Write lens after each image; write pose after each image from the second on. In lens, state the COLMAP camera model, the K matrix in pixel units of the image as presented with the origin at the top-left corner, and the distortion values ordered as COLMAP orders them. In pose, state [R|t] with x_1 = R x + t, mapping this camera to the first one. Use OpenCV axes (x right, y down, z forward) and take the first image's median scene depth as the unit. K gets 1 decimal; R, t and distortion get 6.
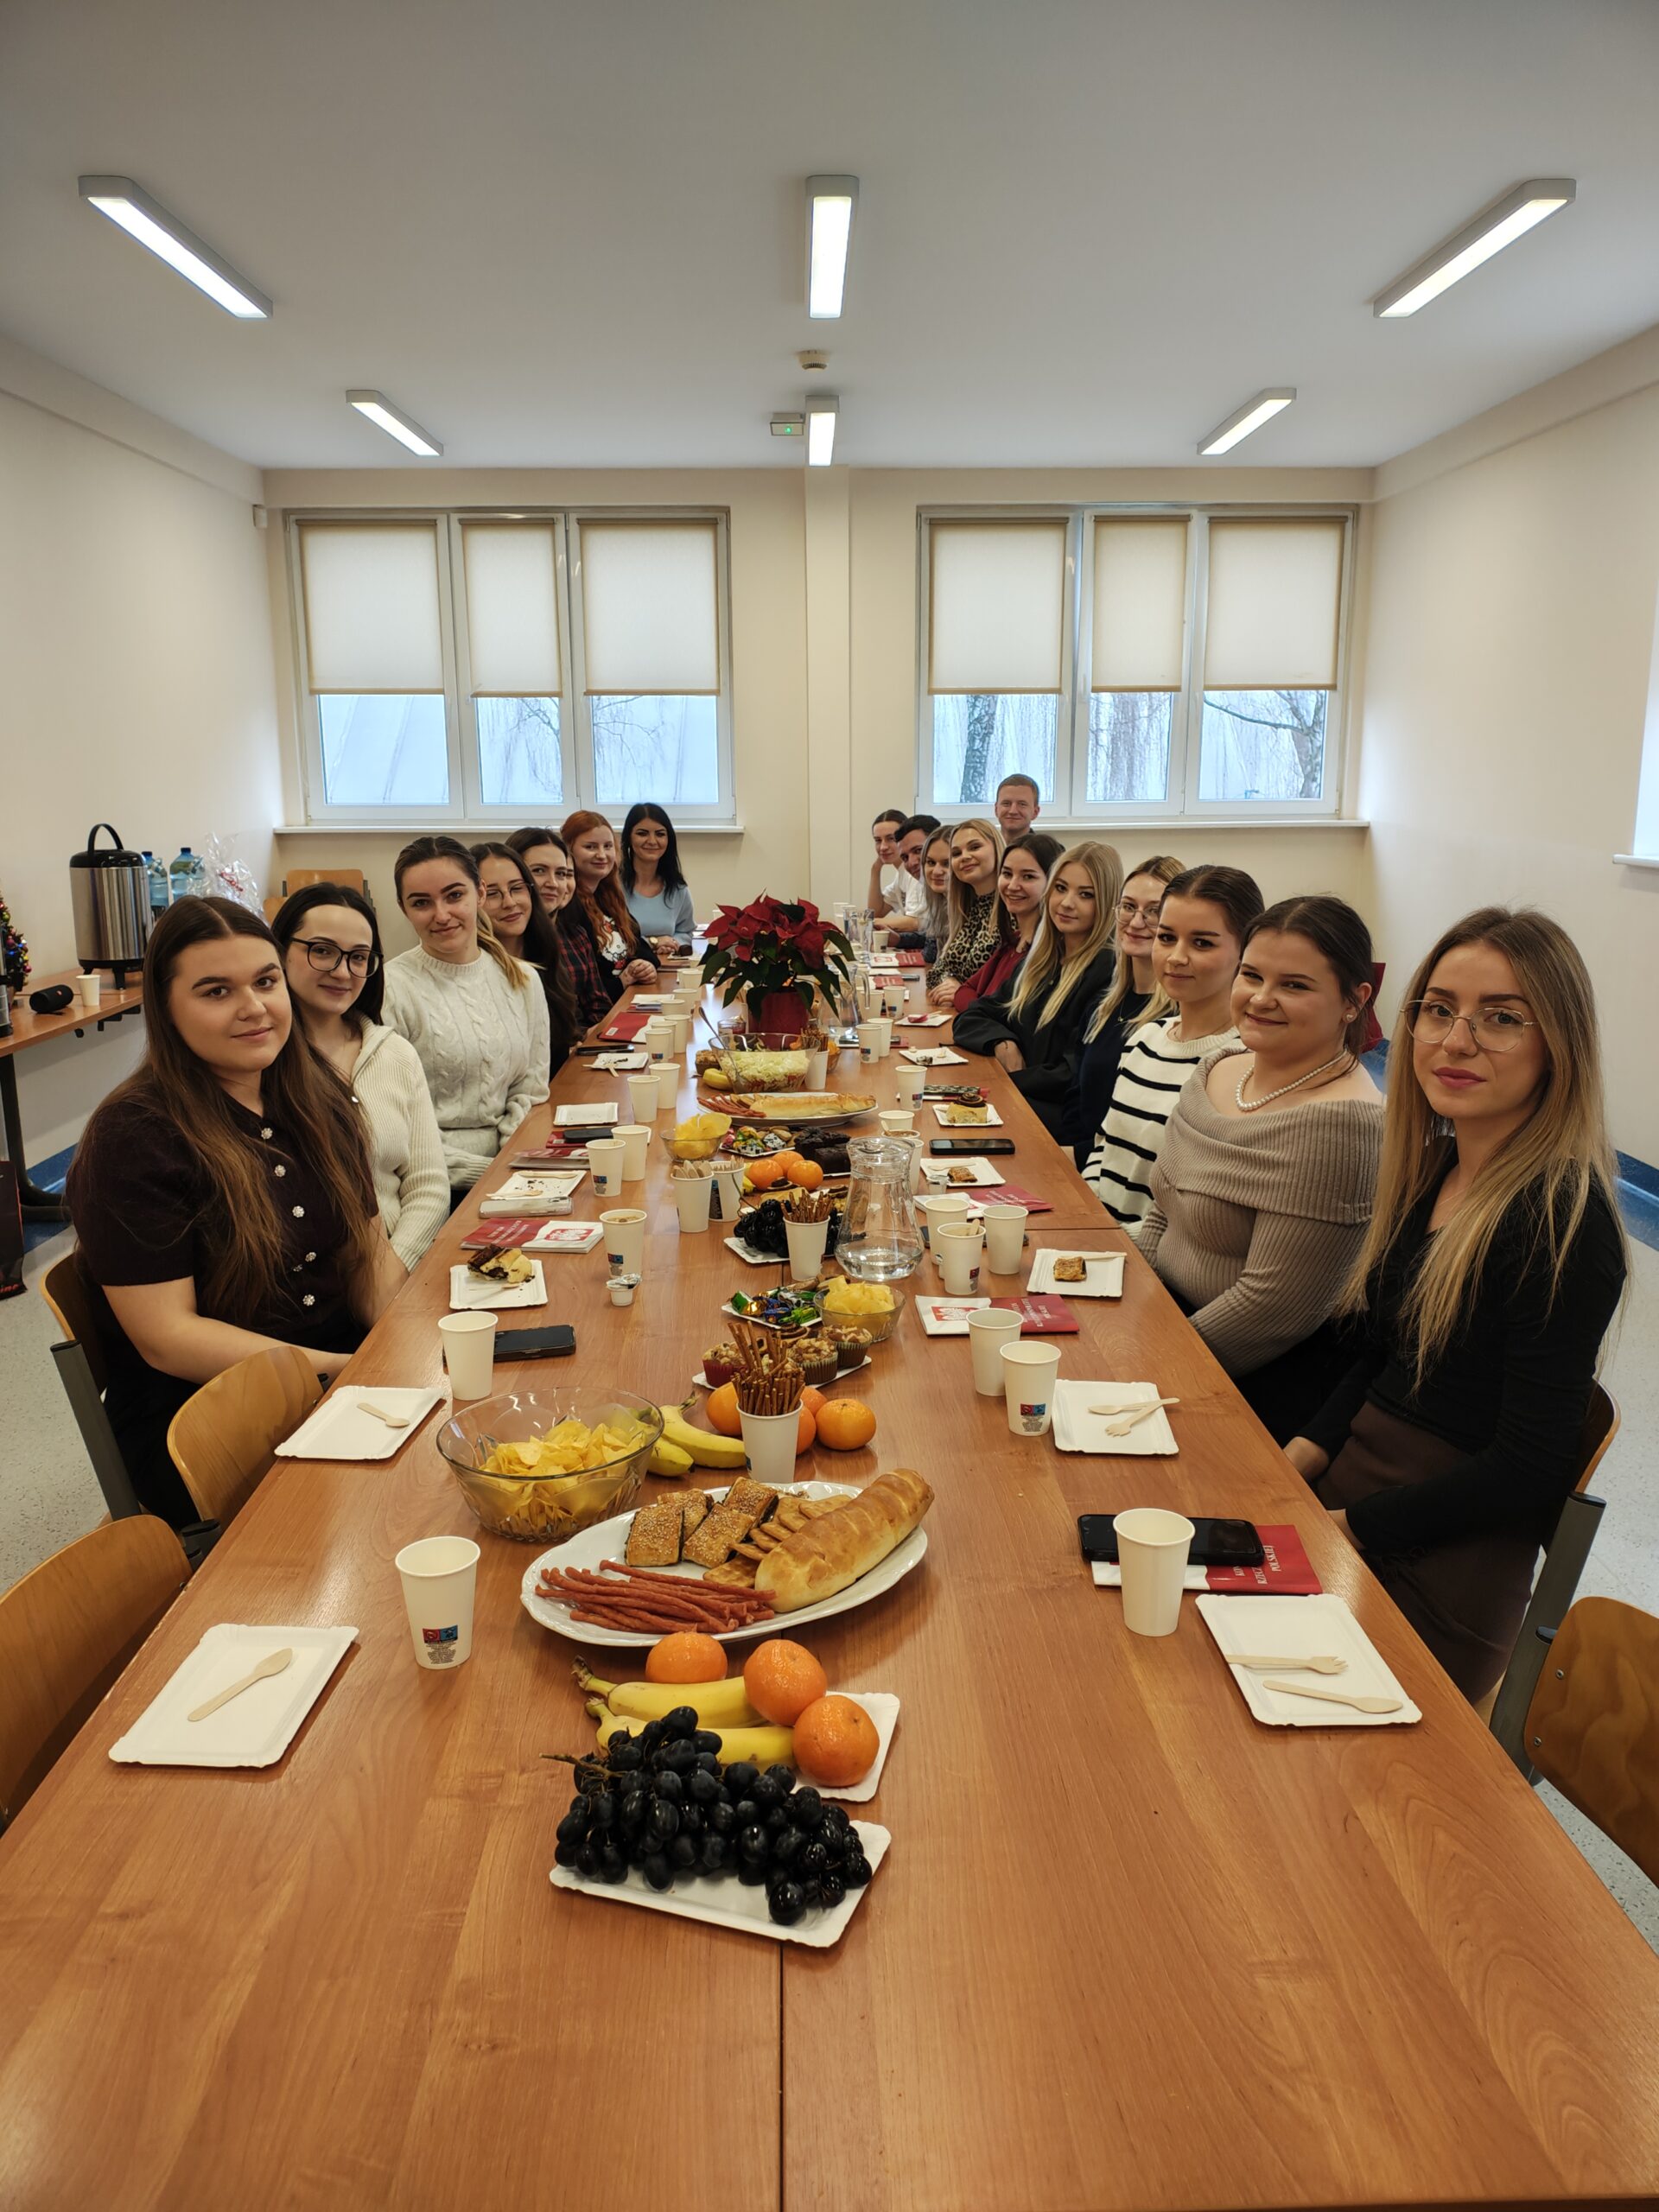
lens RADIAL K [[1612.9, 0, 829.5], [0, 1612.9, 1106.0], [0, 0, 1]] dist [0.004360, -0.048123]
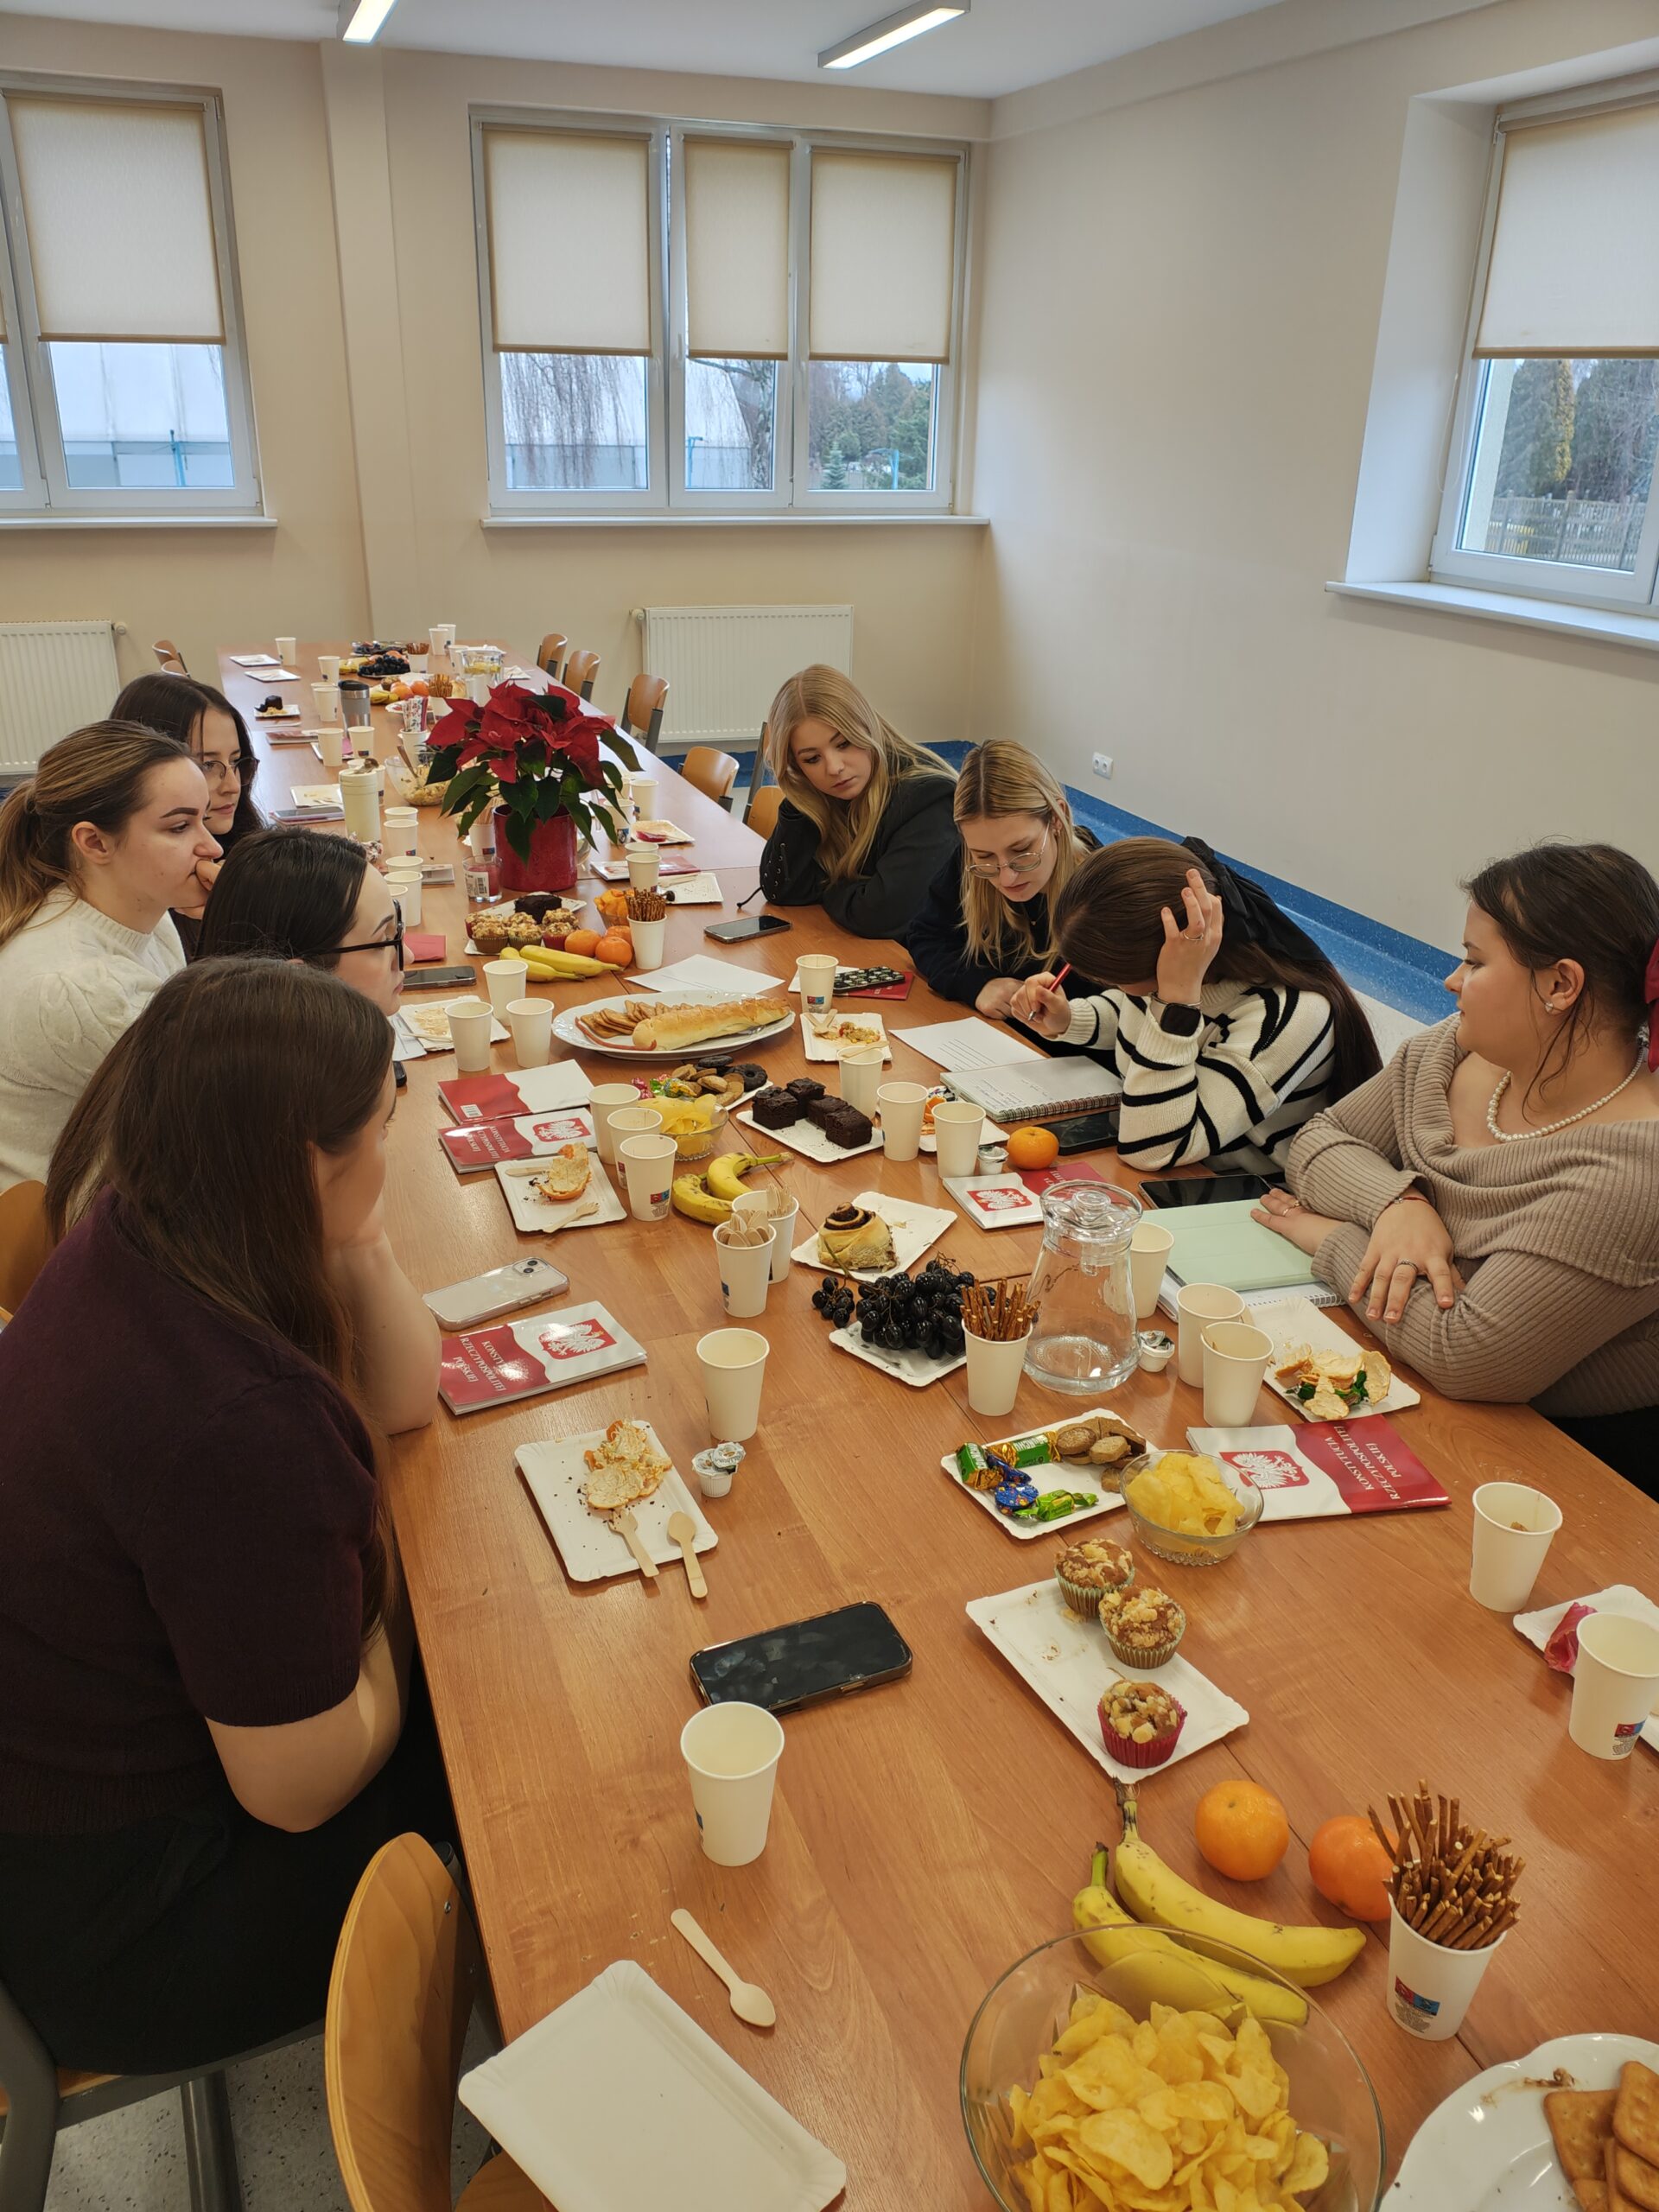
lens RADIAL K [[1612.9, 0, 829.5], [0, 1612.9, 1106.0], [0, 0, 1]] dist [0.004360, -0.048123]
pose [[0.943722, -0.107878, 0.312652, -0.077558], [0.041871, 0.976673, 0.210610, -0.045160], [-0.328079, -0.185667, 0.926225, 0.108688]]
